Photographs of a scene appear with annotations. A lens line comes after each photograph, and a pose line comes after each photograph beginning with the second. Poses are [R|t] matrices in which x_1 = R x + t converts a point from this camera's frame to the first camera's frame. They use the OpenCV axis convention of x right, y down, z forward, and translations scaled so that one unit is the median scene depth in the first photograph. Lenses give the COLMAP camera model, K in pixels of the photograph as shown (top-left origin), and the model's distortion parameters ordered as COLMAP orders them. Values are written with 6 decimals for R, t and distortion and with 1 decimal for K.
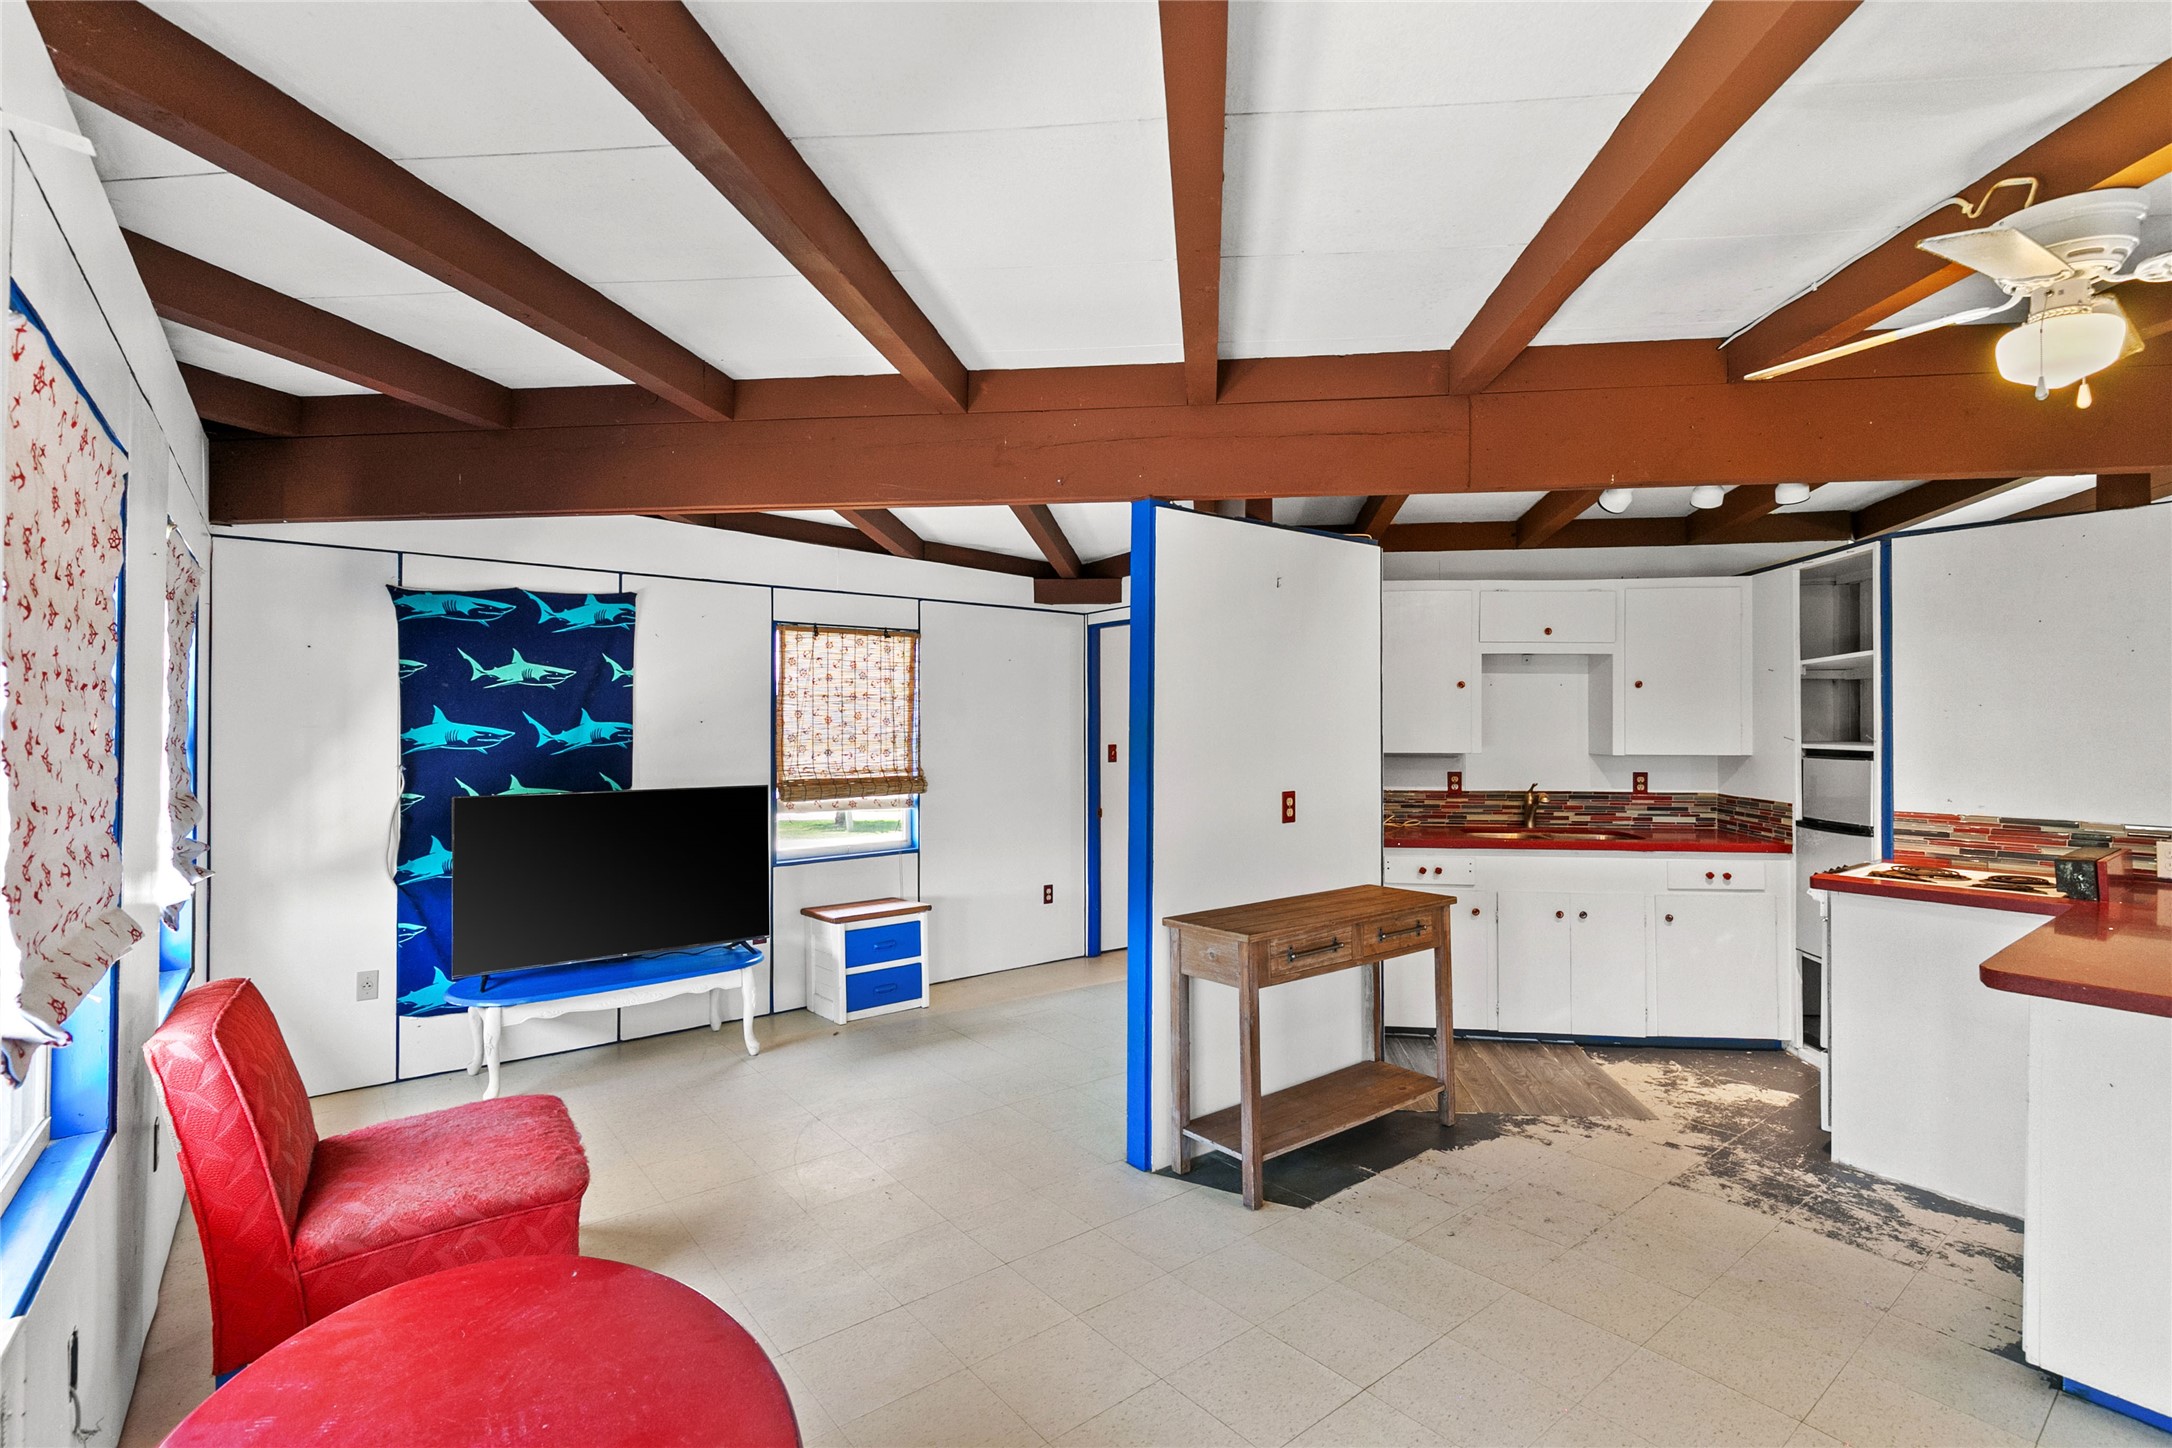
lens RADIAL K [[990.1, 0, 1082.0], [0, 990.1, 740.7], [0, 0, 1]] dist [0.010792, -0.002509]
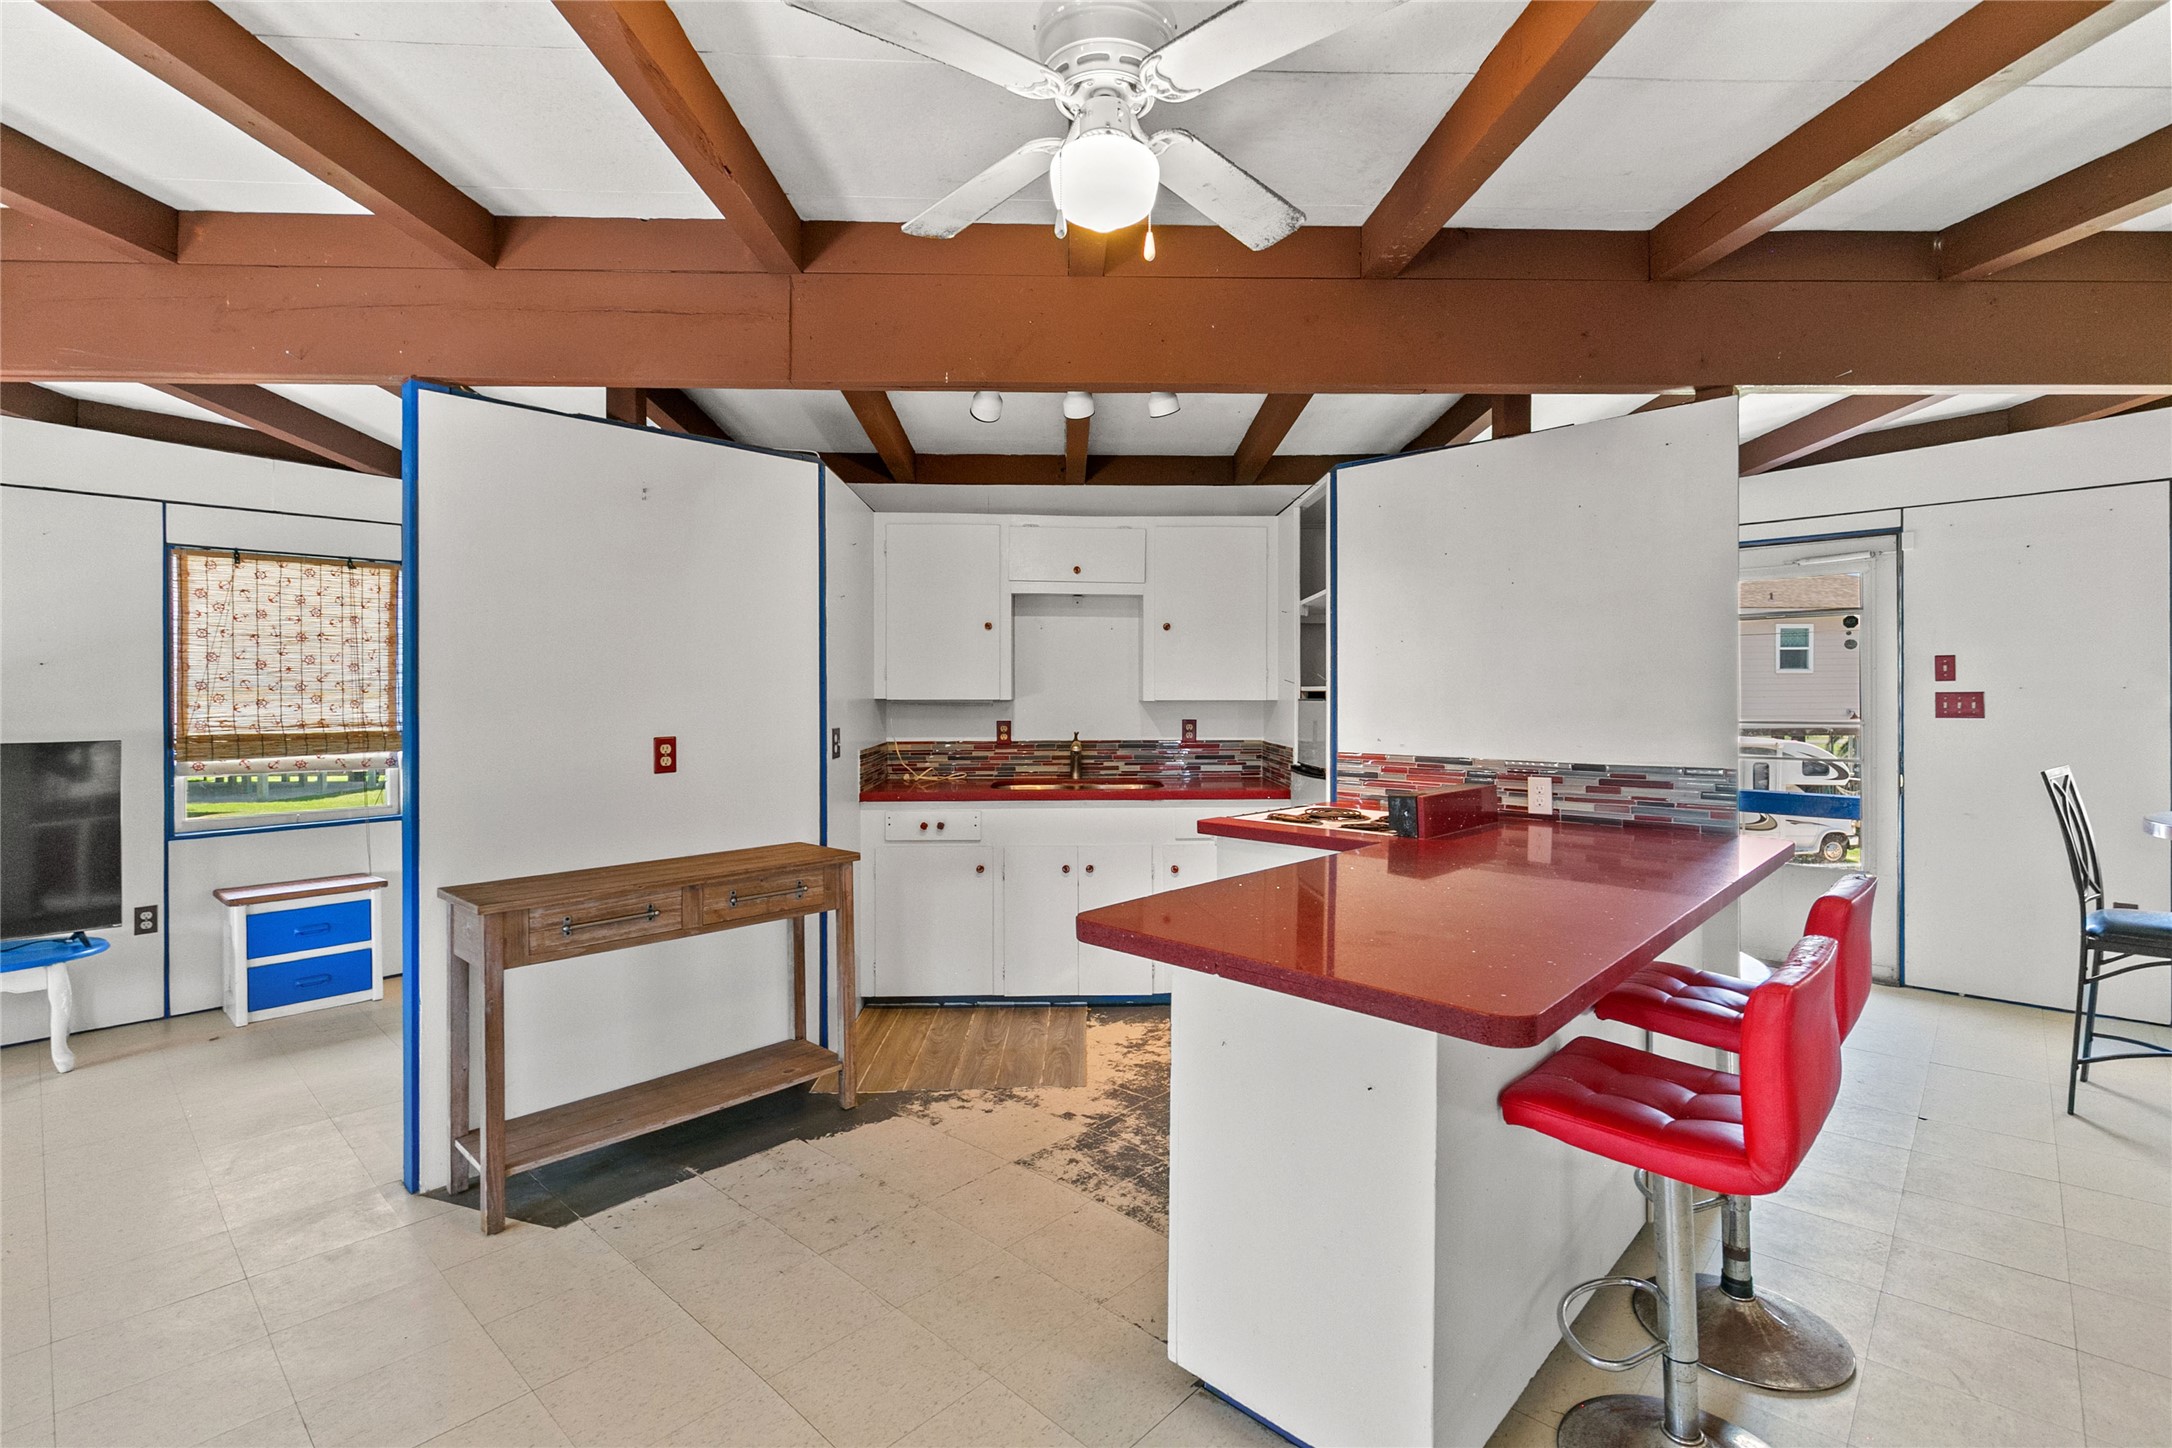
lens RADIAL K [[990.1, 0, 1078.1], [0, 990.1, 717.5], [0, 0, 1]] dist [0.010792, -0.002509]
pose [[0.988967, -0.006236, 0.148006, 0.366927], [0.004758, 0.999935, 0.010341, 0.022571], [-0.148061, -0.009523, 0.988932, 0.074035]]
